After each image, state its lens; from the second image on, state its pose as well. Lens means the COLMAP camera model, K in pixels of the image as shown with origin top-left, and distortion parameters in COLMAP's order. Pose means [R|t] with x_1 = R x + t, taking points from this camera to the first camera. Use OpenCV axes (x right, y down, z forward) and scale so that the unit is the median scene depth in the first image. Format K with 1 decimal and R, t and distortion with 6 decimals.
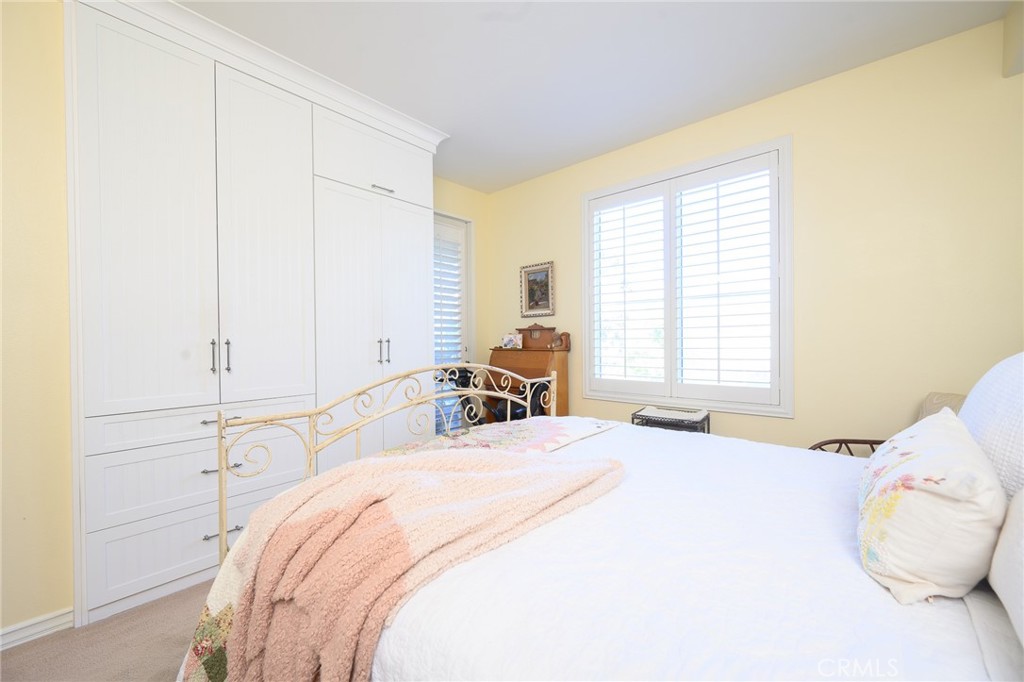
lens RADIAL K [[402.4, 0, 512.9], [0, 402.4, 343.9], [0, 0, 1]] dist [-0.000588, -0.000568]
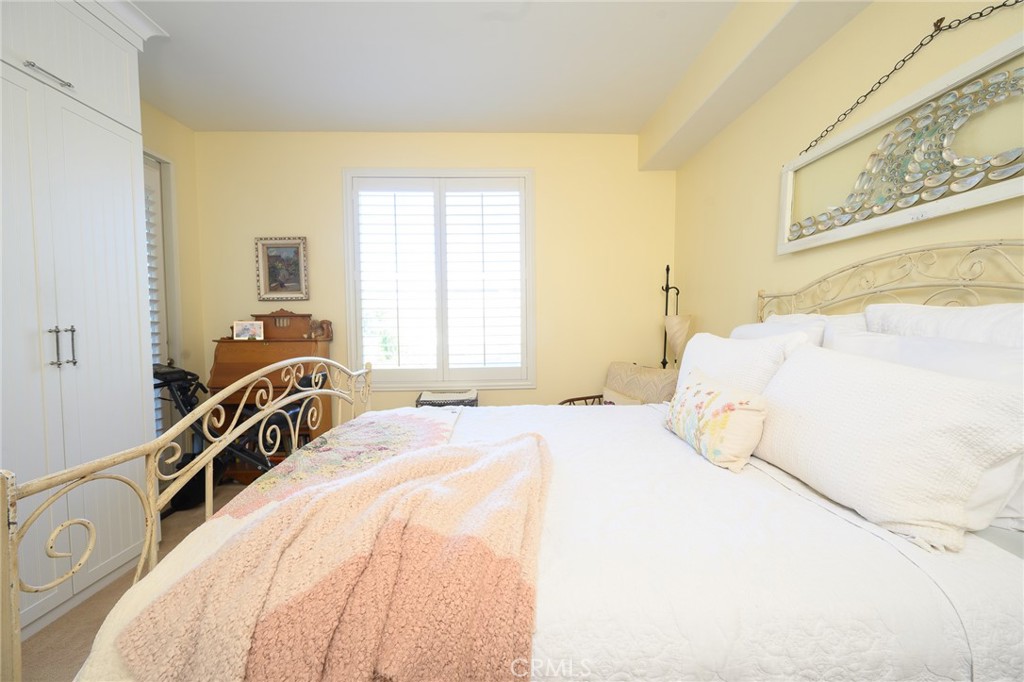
lens RADIAL K [[402.4, 0, 512.9], [0, 402.4, 343.9], [0, 0, 1]] dist [-0.000588, -0.000568]
pose [[0.733113, -0.026247, 0.679600, -0.167529], [0.007954, 0.999518, 0.030022, 0.000654], [-0.680060, -0.016604, 0.732968, 0.063512]]
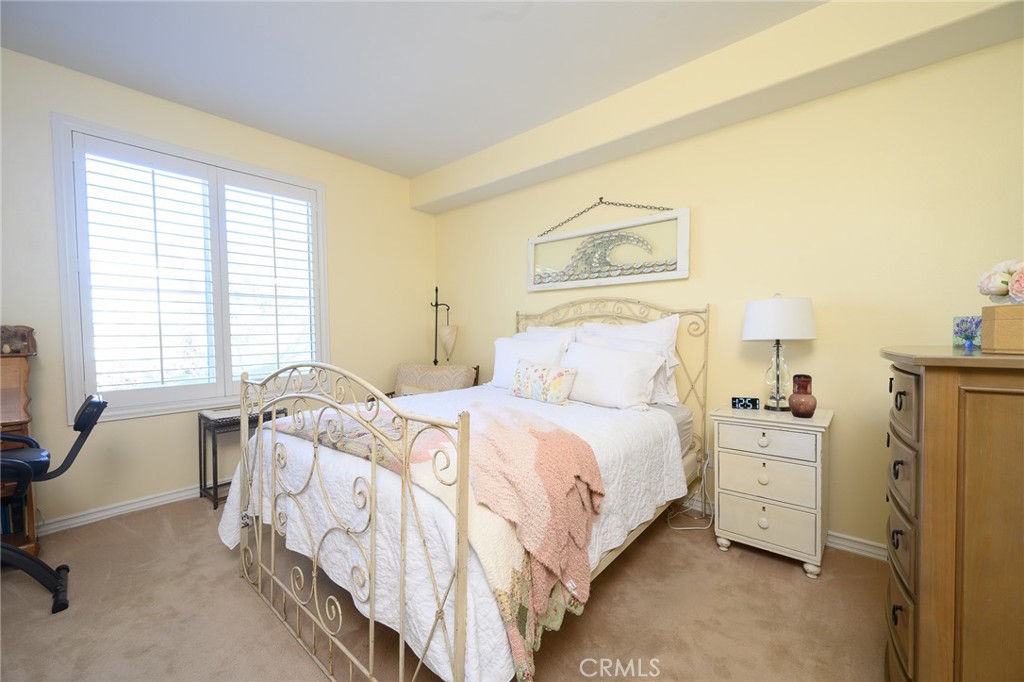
lens RADIAL K [[402.4, 0, 512.9], [0, 402.4, 343.9], [0, 0, 1]] dist [-0.000588, -0.000568]
pose [[0.005541, -0.023619, 0.999706, -0.457988], [0.018729, 0.999548, 0.023511, -0.001960], [-0.999809, 0.018593, 0.005980, 0.251558]]
